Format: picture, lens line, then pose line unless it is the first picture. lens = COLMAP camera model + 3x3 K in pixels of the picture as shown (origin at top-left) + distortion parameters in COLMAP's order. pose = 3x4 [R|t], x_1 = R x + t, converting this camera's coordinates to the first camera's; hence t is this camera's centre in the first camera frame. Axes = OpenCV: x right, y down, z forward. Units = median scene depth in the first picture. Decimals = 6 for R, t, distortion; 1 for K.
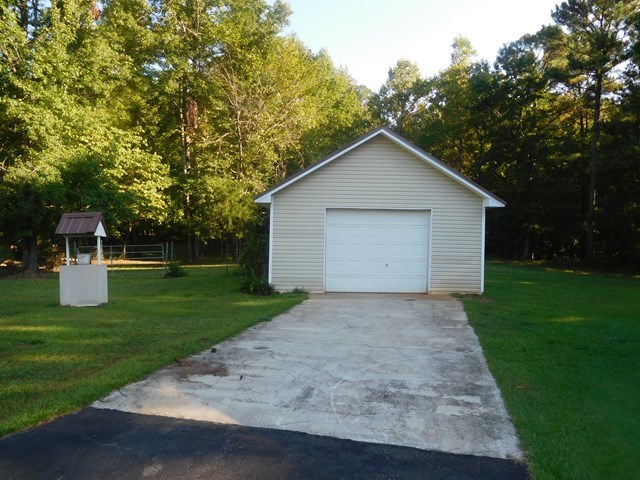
lens RADIAL K [[479.1, 0, 322.2], [0, 479.1, 244.5], [0, 0, 1]] dist [-0.029693, 0.013813]
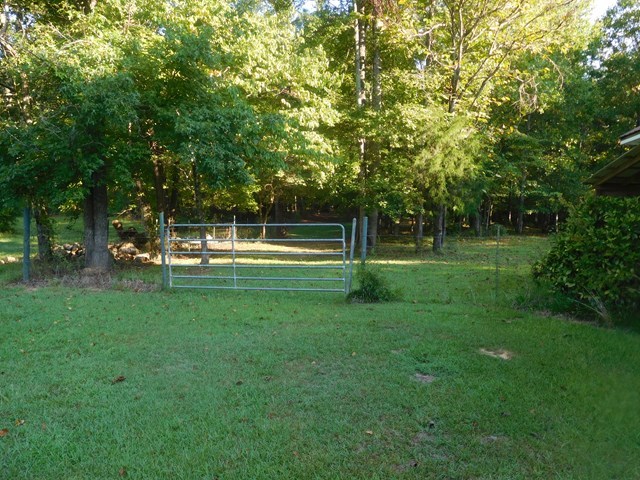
lens RADIAL K [[479.1, 0, 319.1], [0, 479.1, 238.9], [0, 0, 1]] dist [-0.029693, 0.013813]
pose [[0.959637, 0.028054, -0.279839, -0.174803], [-0.020083, 0.999308, 0.031309, 0.001347], [0.280524, -0.024426, 0.959536, 0.434882]]
